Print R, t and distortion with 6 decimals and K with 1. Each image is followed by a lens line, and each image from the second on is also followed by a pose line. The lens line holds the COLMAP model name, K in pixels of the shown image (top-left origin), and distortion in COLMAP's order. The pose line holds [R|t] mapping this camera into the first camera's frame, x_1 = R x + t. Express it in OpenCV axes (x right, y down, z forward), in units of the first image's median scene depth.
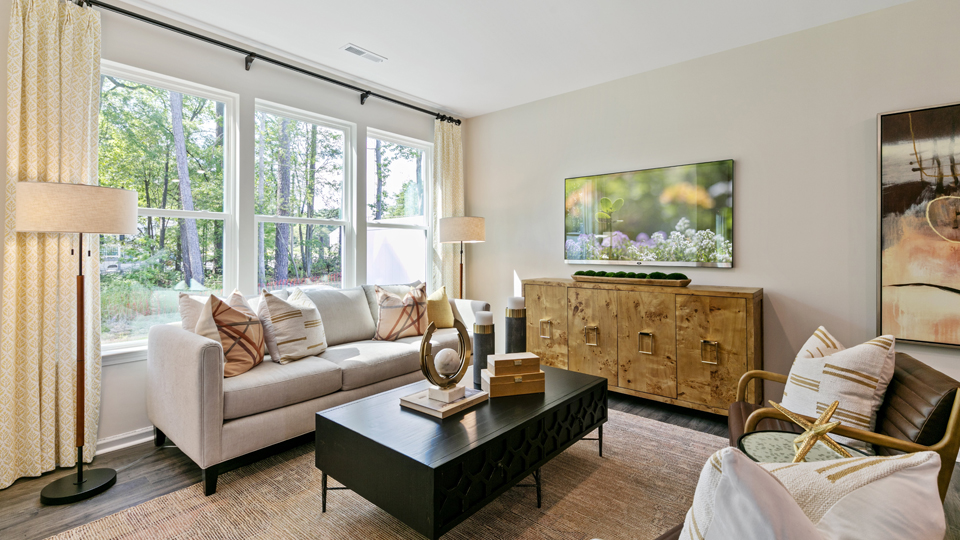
lens RADIAL K [[439.3, 0, 480.4], [0, 439.3, 247.9], [0, 0, 1]] dist [0.011879, 0.000187]
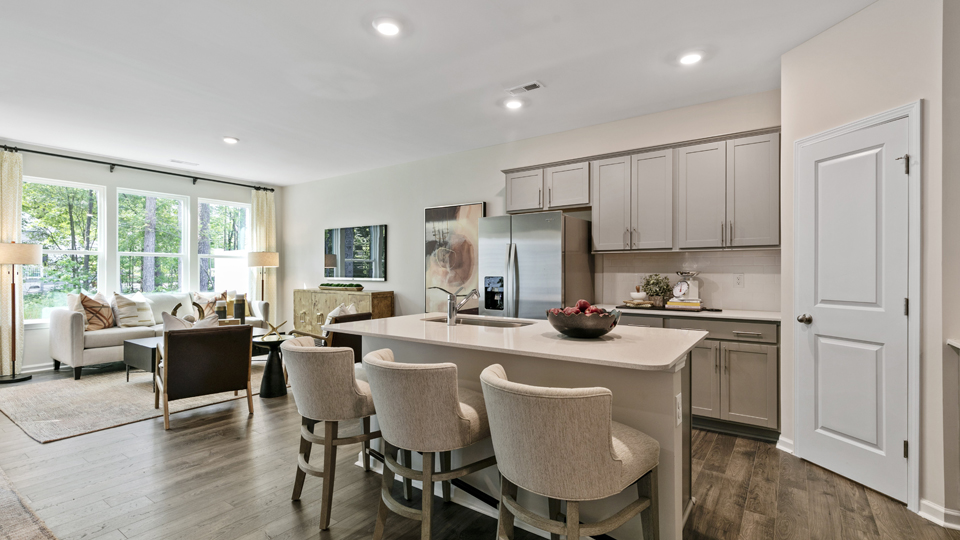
lens RADIAL K [[439.3, 0, 479.5], [0, 439.3, 271.4], [0, 0, 1]] dist [0.011879, 0.000187]
pose [[0.995823, 0.000261, 0.091308, 0.967701], [-0.000802, 0.999982, 0.005888, -0.009723], [-0.091305, -0.005936, 0.995805, -1.136490]]
